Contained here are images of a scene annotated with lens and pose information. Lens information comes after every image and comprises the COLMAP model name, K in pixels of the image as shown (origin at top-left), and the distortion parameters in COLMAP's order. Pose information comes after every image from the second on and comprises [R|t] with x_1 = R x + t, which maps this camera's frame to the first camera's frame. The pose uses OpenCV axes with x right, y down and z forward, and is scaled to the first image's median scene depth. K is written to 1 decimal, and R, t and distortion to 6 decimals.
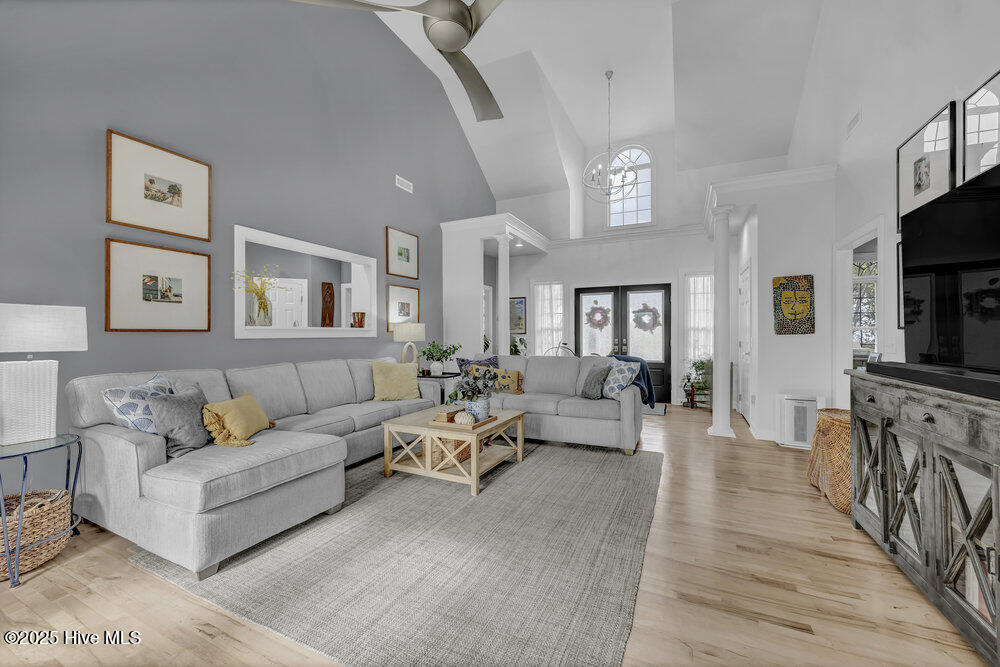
lens RADIAL K [[392.9, 0, 509.1], [0, 392.9, 333.0], [0, 0, 1]] dist [-0.005845, 0.000665]
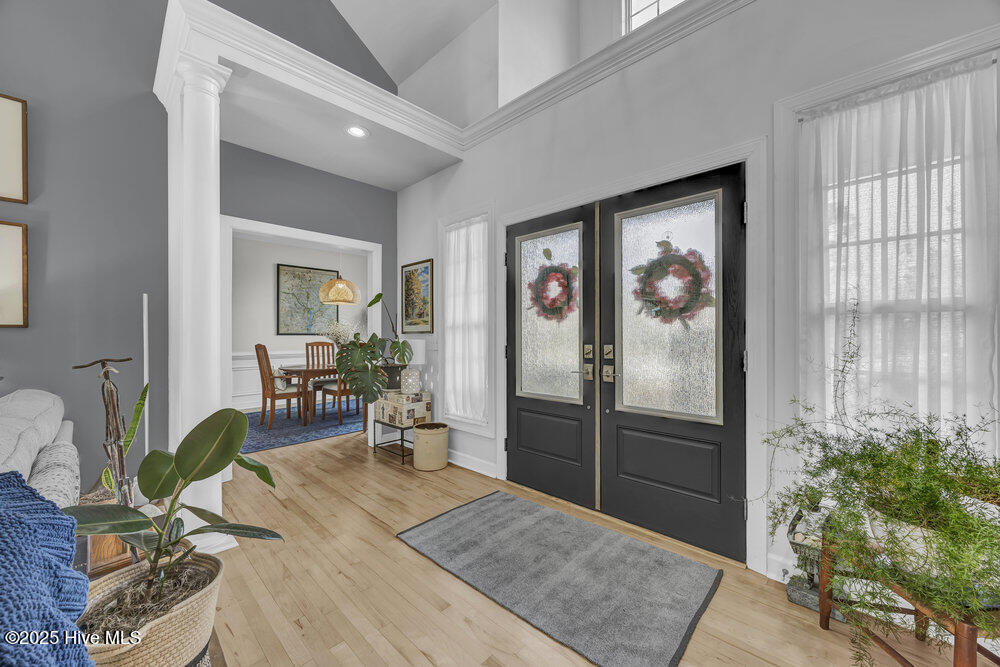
lens RADIAL K [[392.9, 0, 494.2], [0, 392.9, 334.3], [0, 0, 1]] dist [-0.005845, 0.000665]
pose [[0.961055, 0.003224, -0.276338, 0.290150], [-0.002165, 0.999989, 0.004134, 0.002888], [0.276348, -0.003375, 0.961052, 0.615776]]
